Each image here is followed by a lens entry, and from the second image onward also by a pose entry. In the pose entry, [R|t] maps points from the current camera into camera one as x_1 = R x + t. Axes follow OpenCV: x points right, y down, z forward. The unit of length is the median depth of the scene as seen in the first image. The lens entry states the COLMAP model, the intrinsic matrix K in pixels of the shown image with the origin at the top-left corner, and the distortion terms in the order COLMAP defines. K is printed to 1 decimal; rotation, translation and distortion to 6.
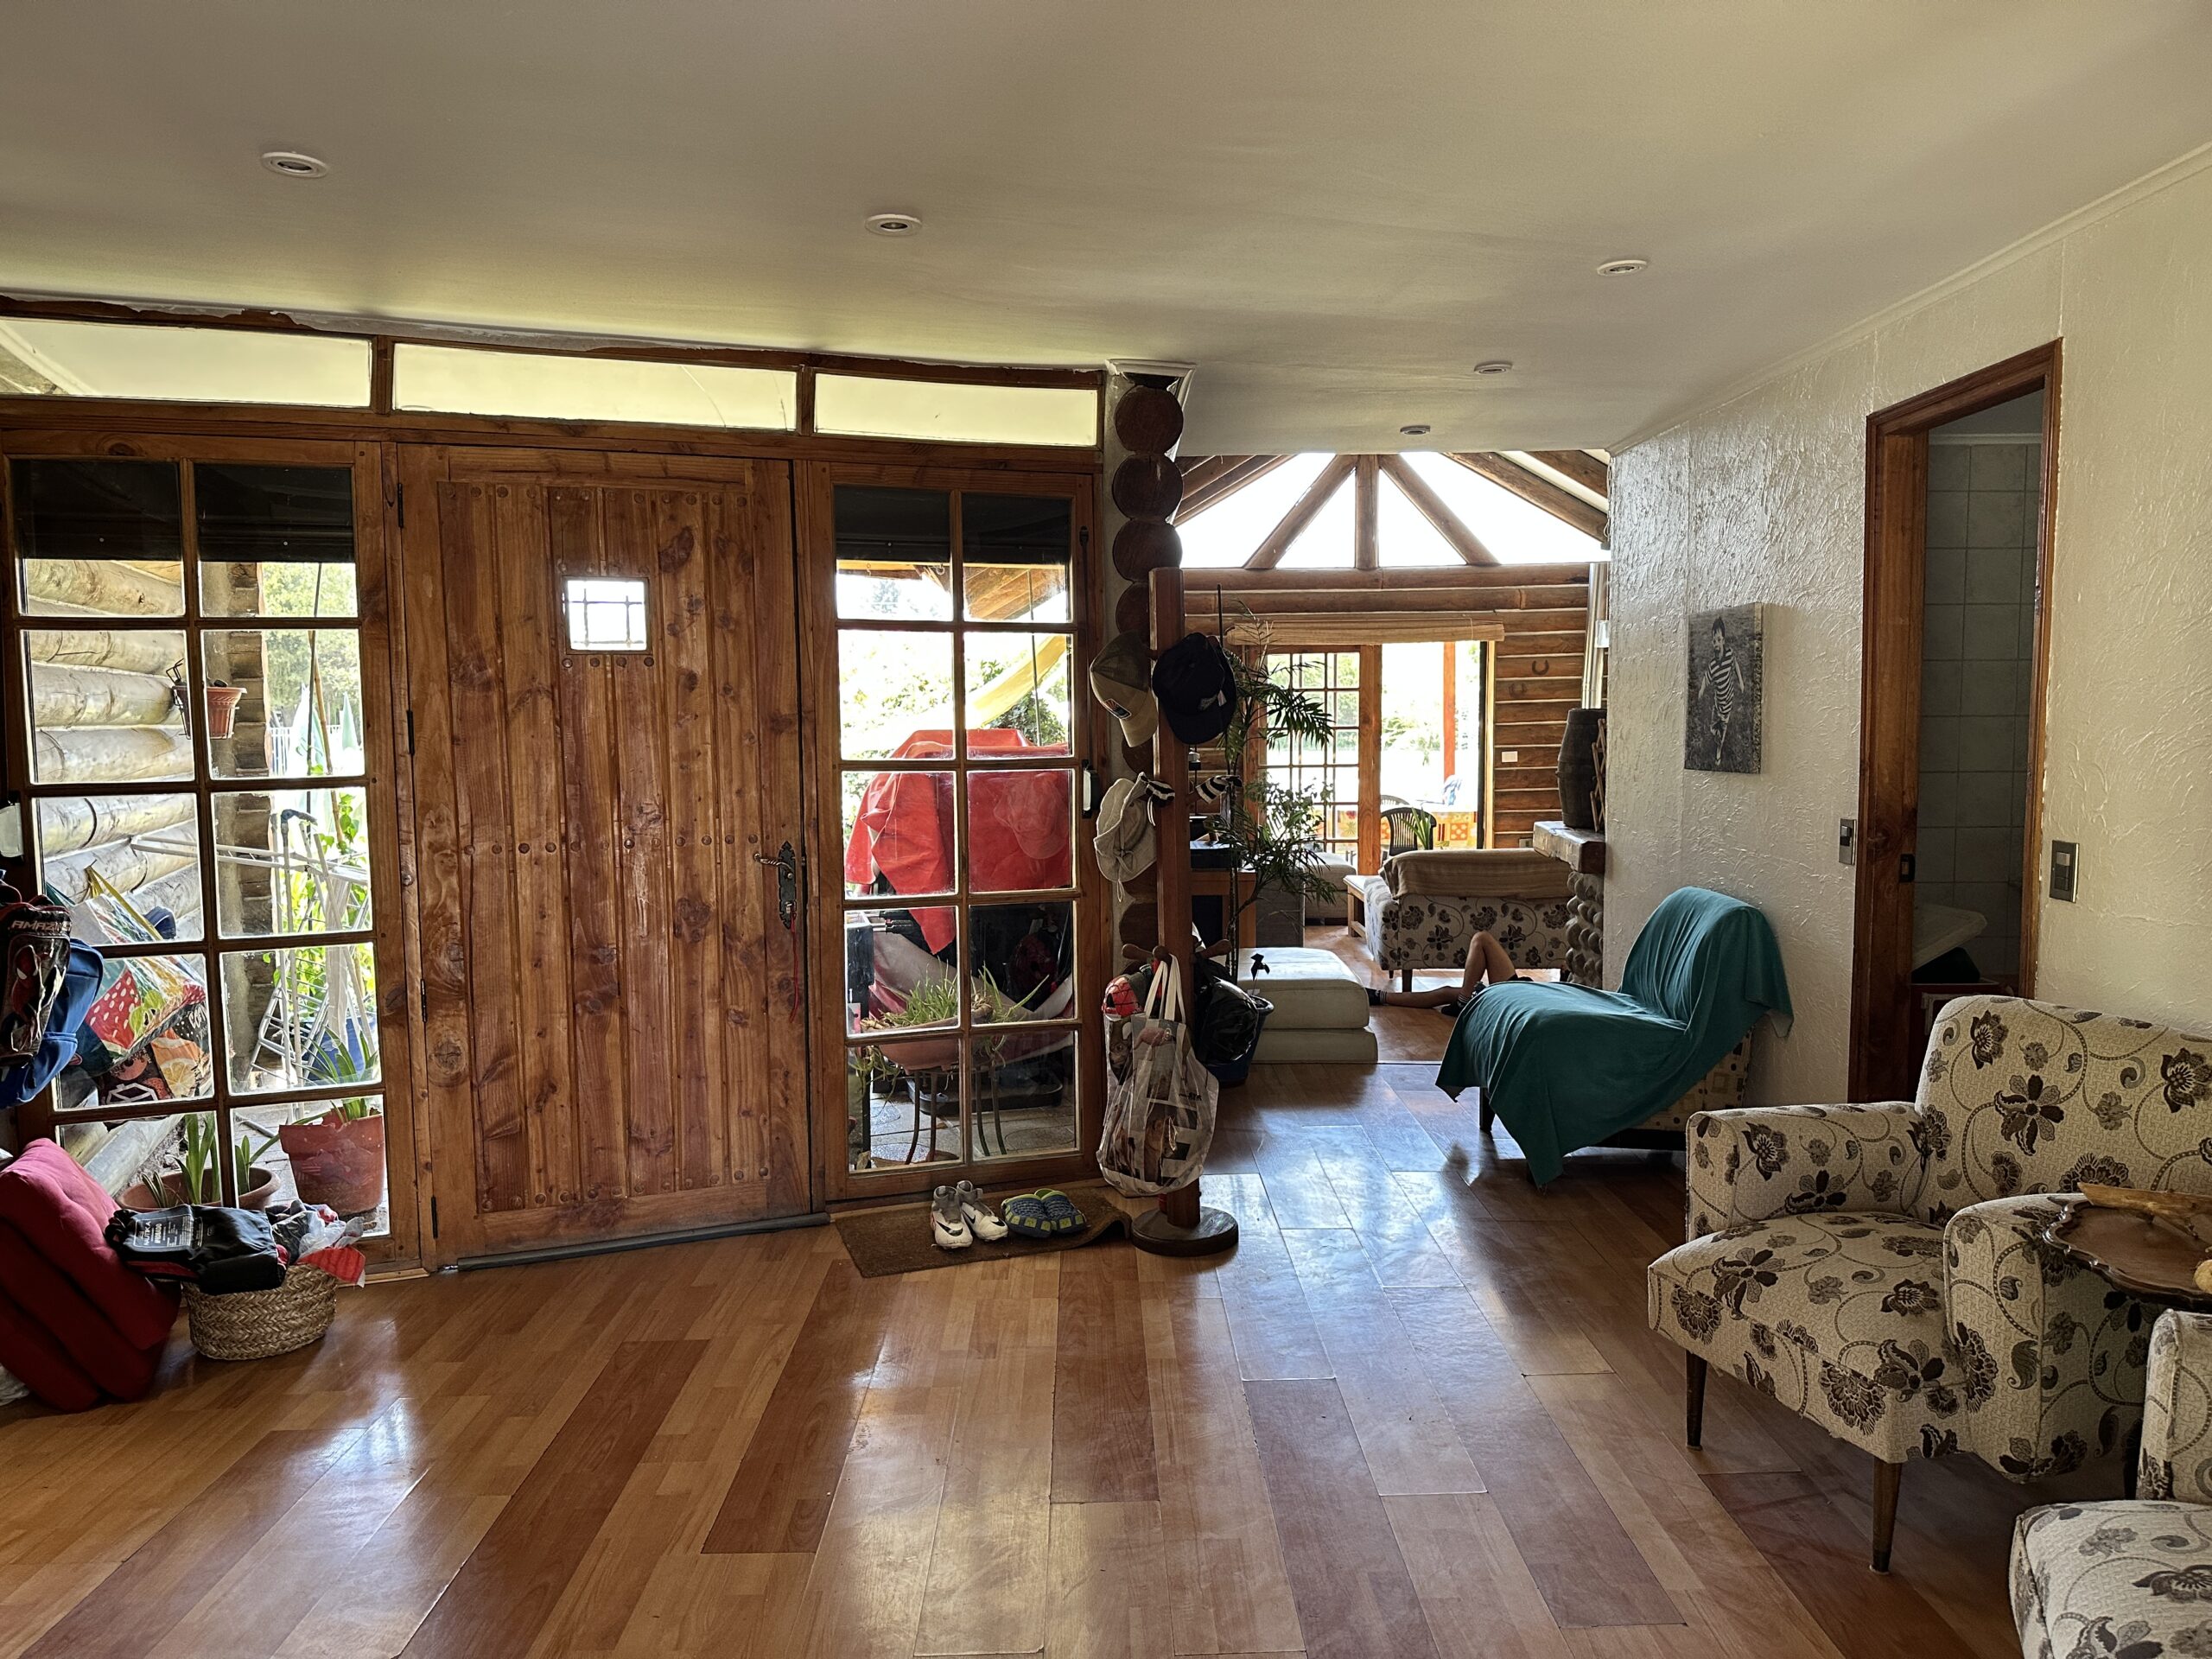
lens RADIAL K [[1535.7, 0, 1106.0], [0, 1535.7, 829.5], [0, 0, 1]] dist [0.235849, -0.436289]
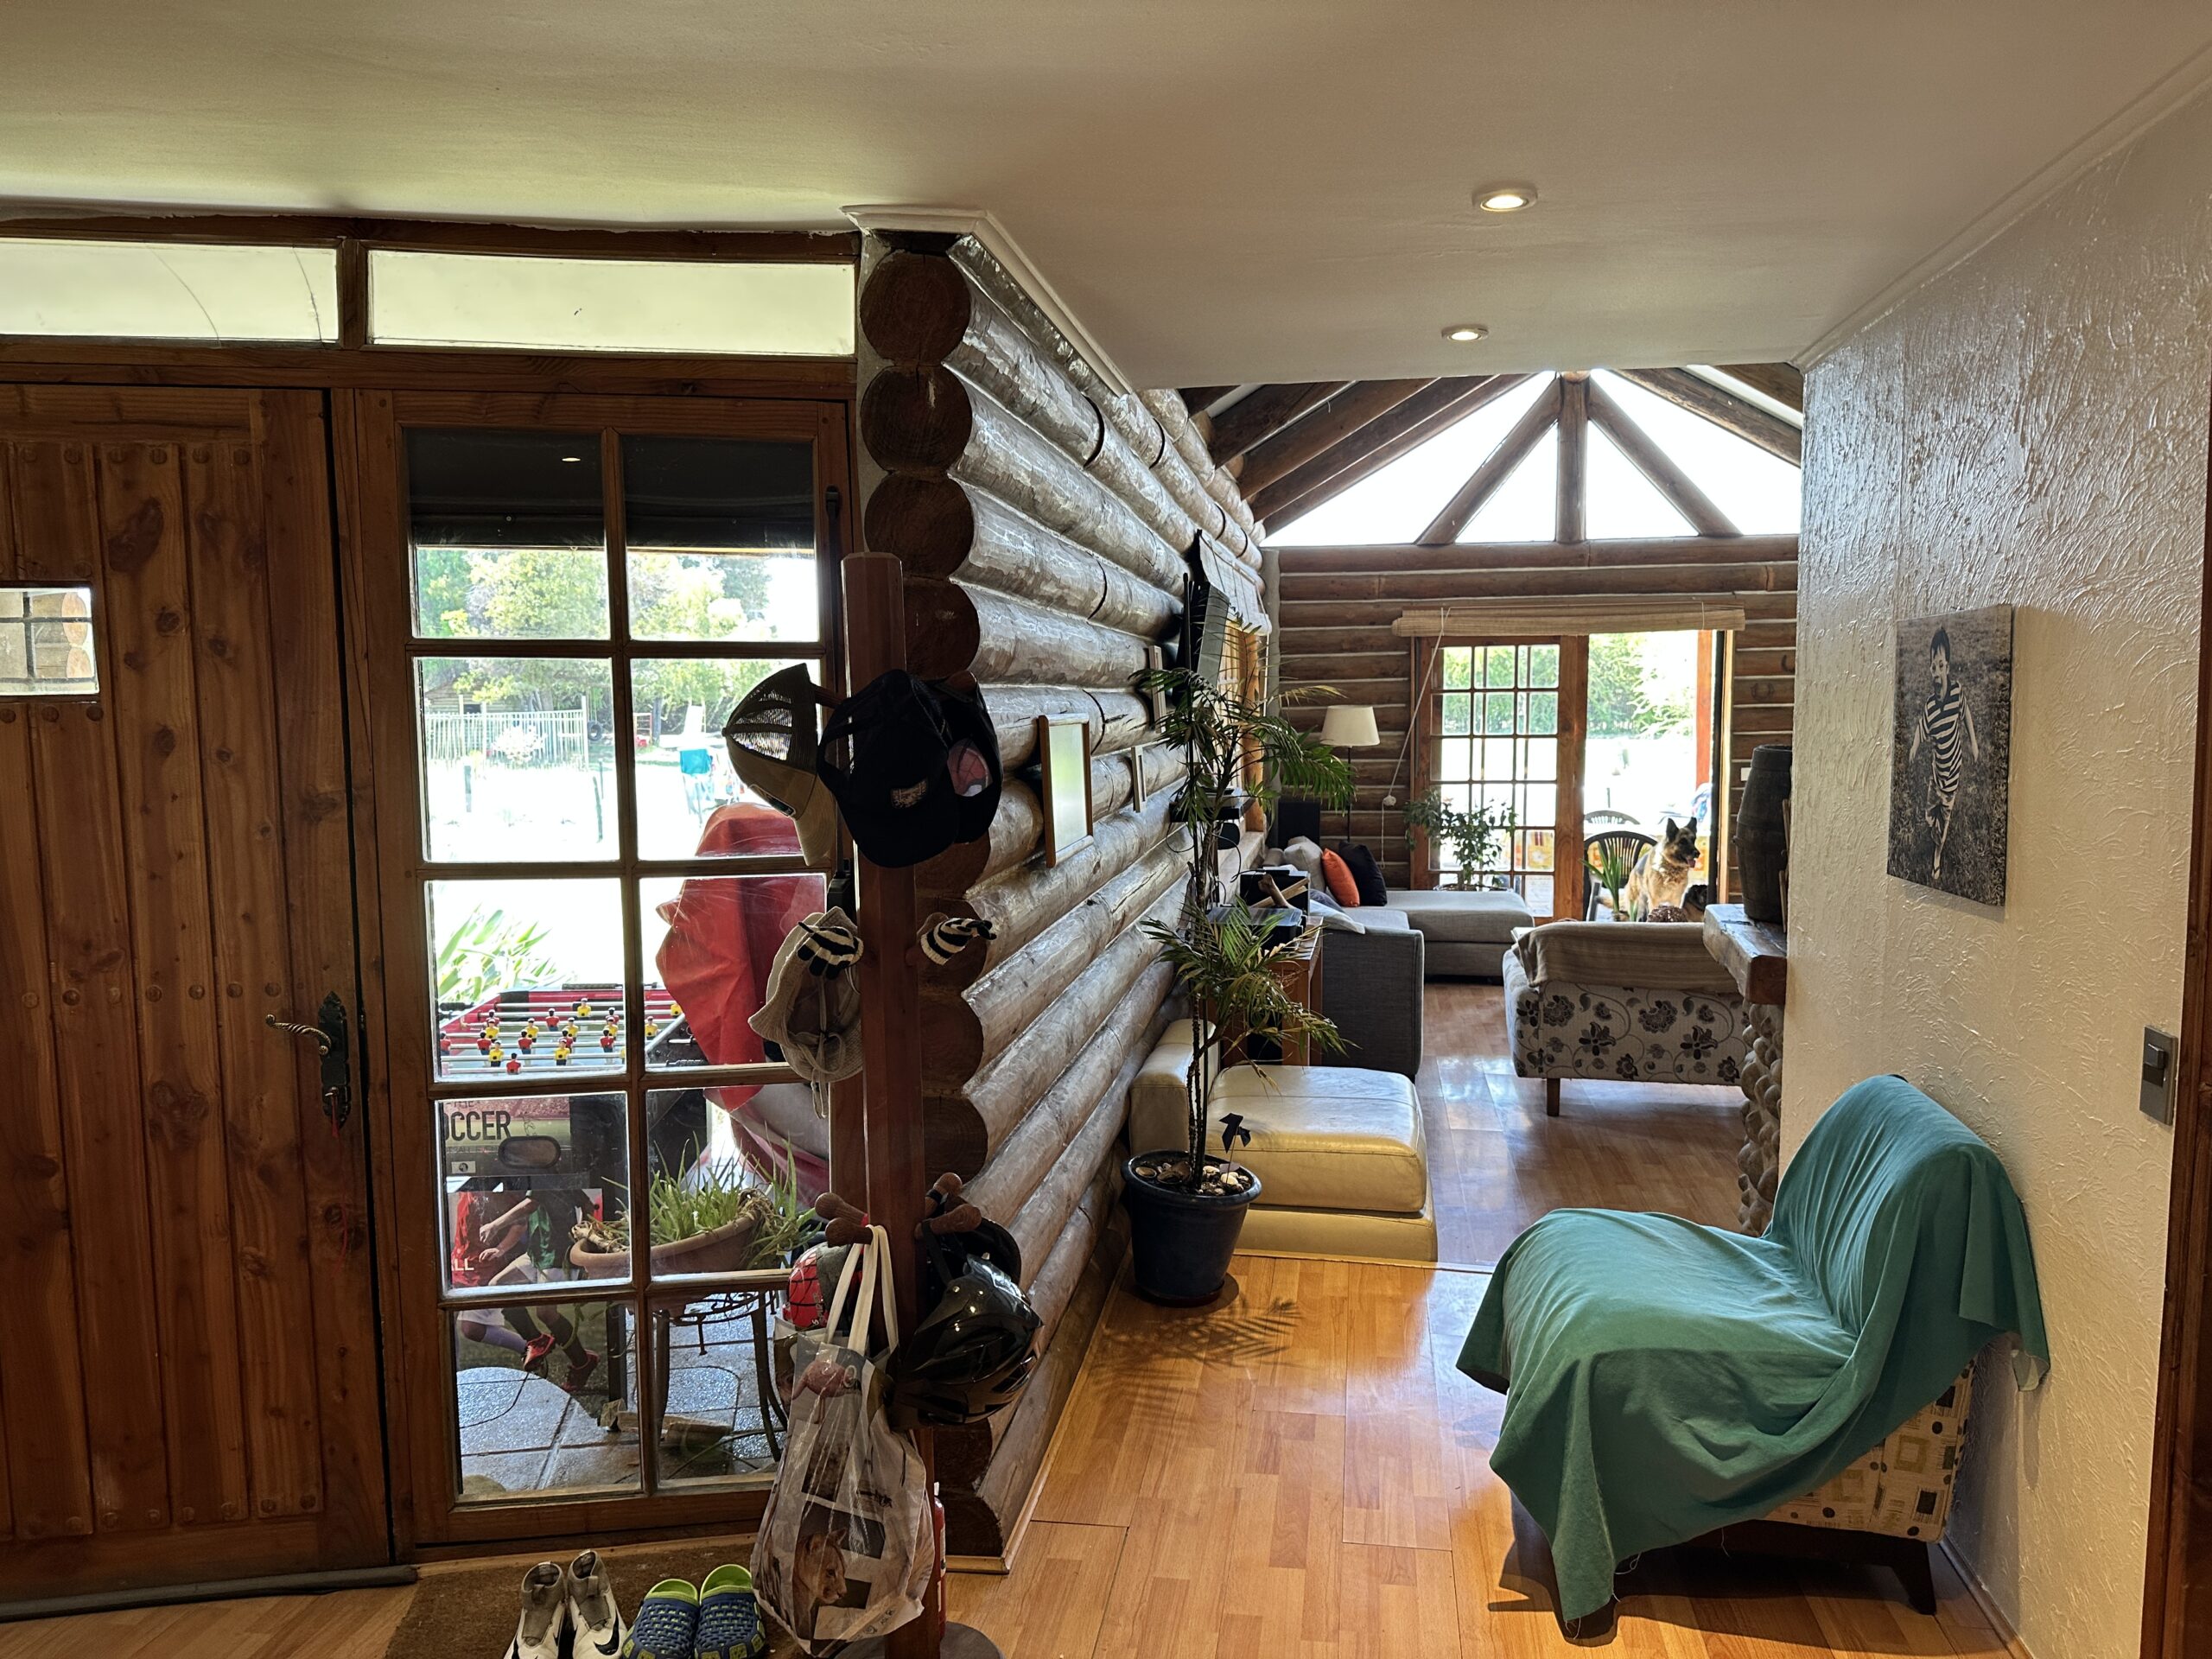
lens RADIAL K [[1556.1, 0, 1102.7], [0, 1556.1, 832.8], [0, 0, 1]] dist [0.063287, -0.055438]
pose [[0.984329, 0.018201, -0.175402, 0.187024], [-0.015533, 0.999742, 0.016570, -0.063488], [0.175659, -0.013586, 0.984357, 0.369694]]
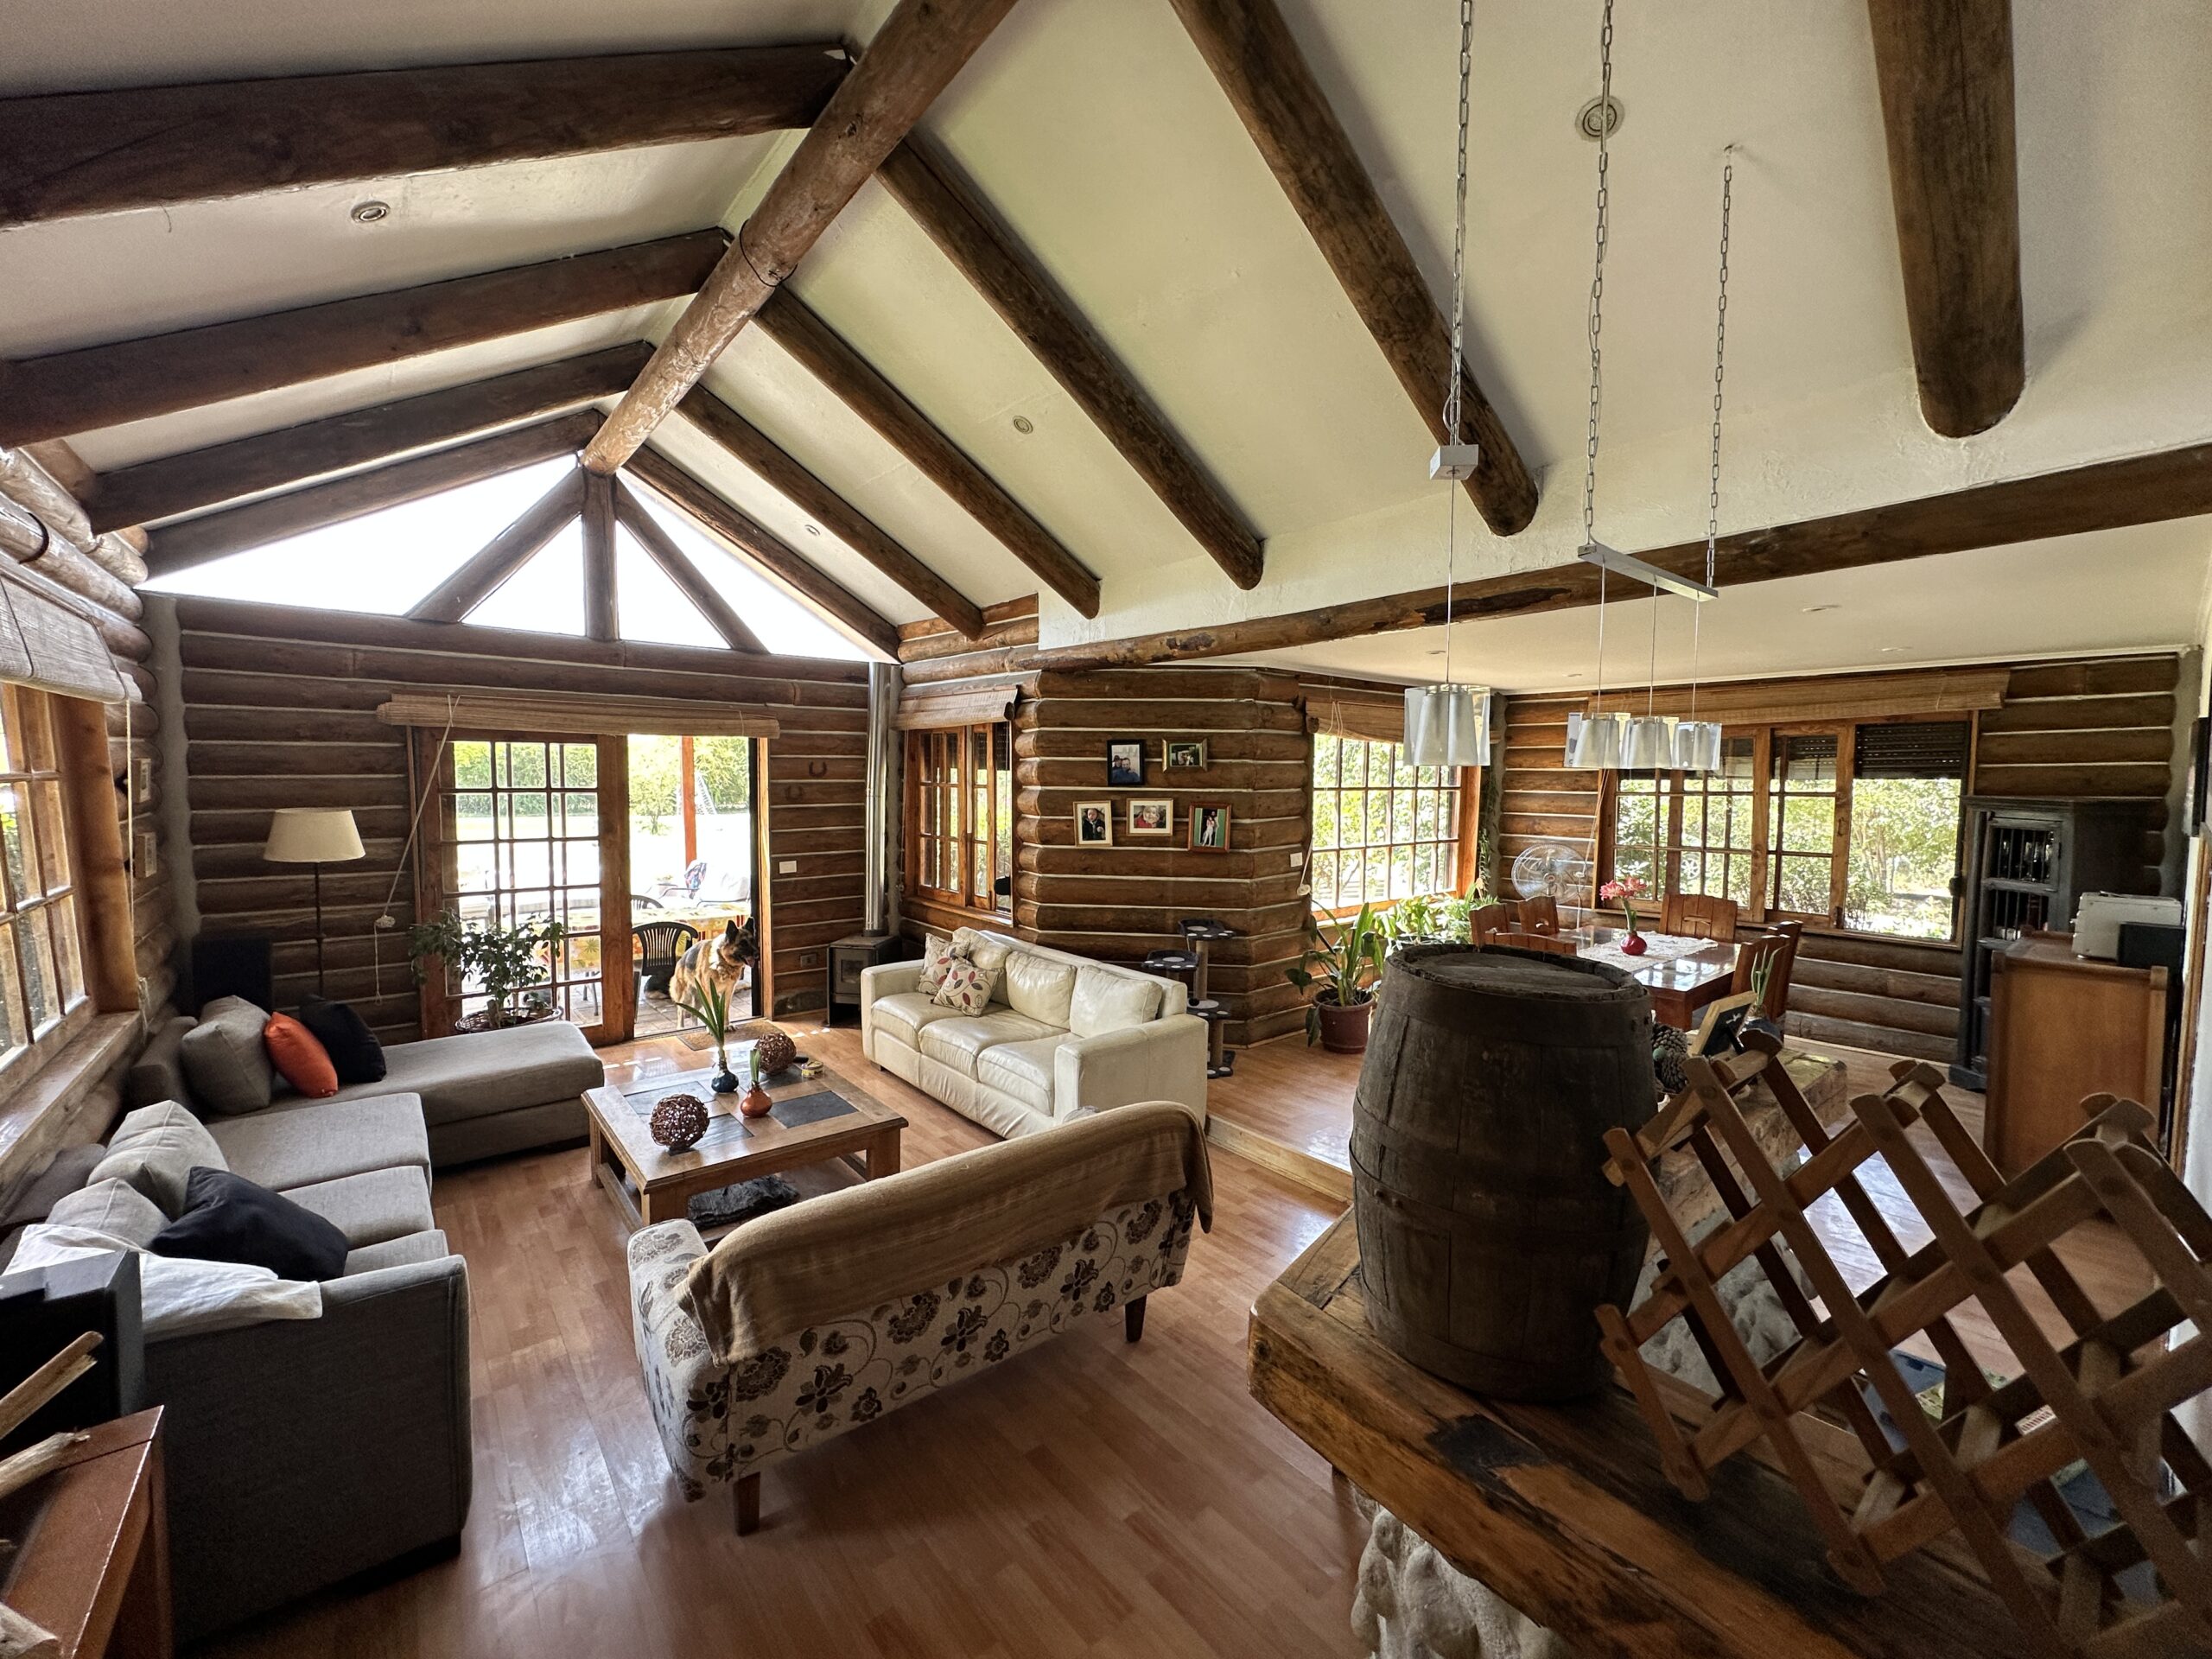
lens RADIAL K [[887.5, 0, 1104.4], [0, 887.5, 835.9], [0, 0, 1]] dist [-0.000239, 0.000197]
pose [[0.776628, -0.022823, 0.629546, 0.200926], [0.033576, 0.999423, -0.005188, -0.143419], [-0.629064, 0.025167, 0.776946, 1.246837]]
